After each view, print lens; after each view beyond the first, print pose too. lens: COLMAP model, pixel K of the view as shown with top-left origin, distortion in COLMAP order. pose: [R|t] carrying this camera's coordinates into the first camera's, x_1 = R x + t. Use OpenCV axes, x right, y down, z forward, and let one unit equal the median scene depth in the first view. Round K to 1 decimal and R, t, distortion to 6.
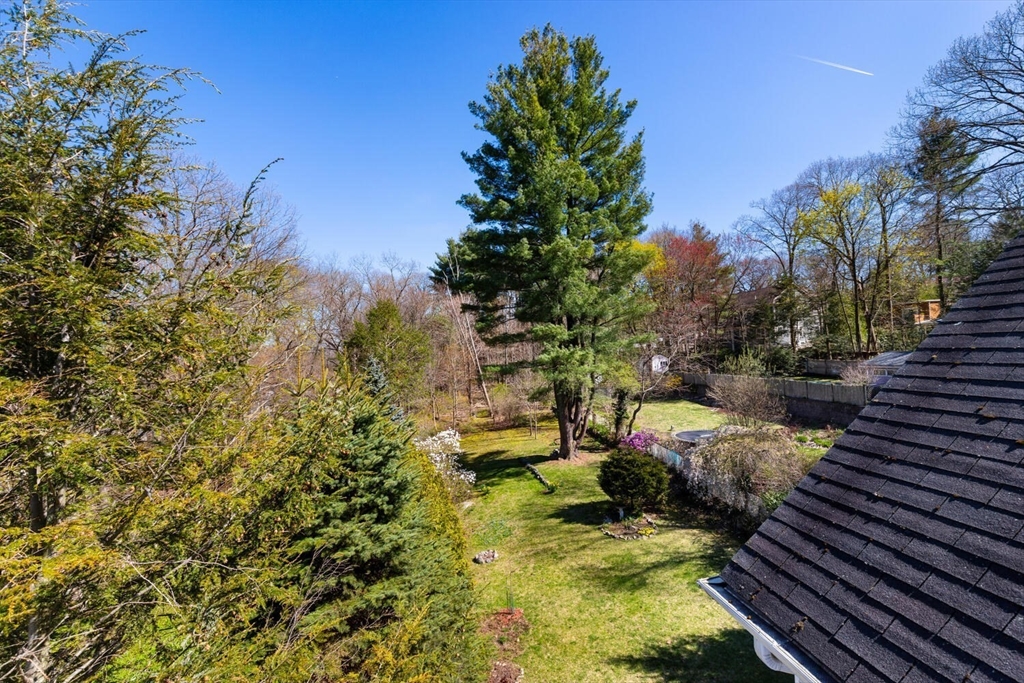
lens RADIAL K [[464.0, 0, 514.4], [0, 464.0, 332.8], [0, 0, 1]] dist [0.008808, -0.000556]
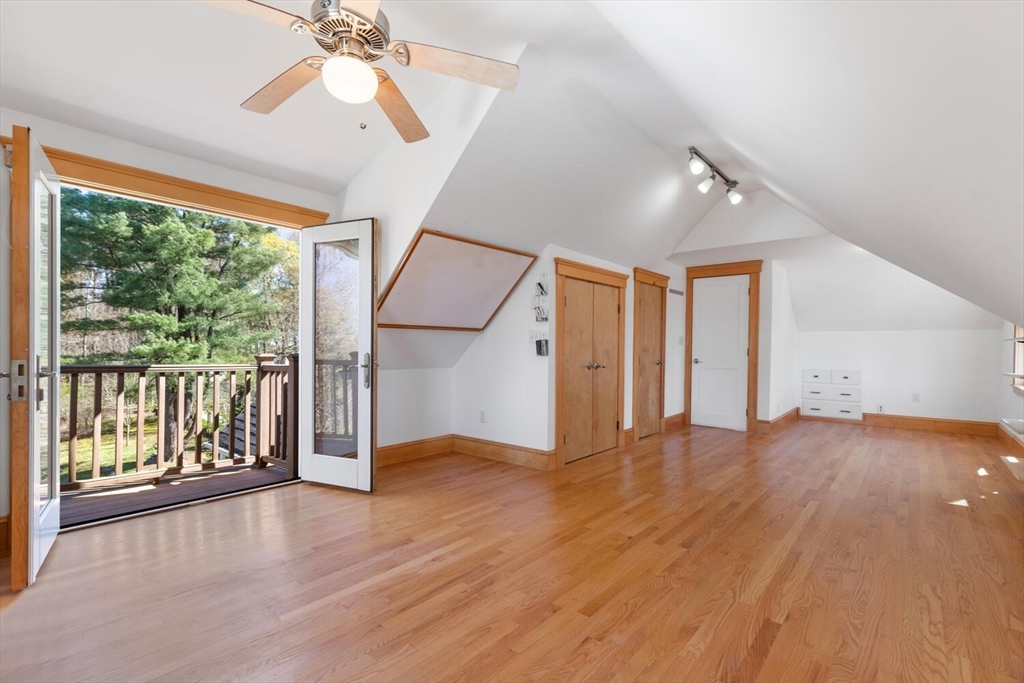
lens RADIAL K [[464.0, 0, 511.6], [0, 464.0, 352.6], [0, 0, 1]] dist [0.008808, -0.000556]
pose [[0.748190, 0.038692, 0.662355, -0.001006], [-0.064365, 0.997822, 0.014417, 0.000848], [-0.660355, -0.053419, 0.749052, -0.144714]]
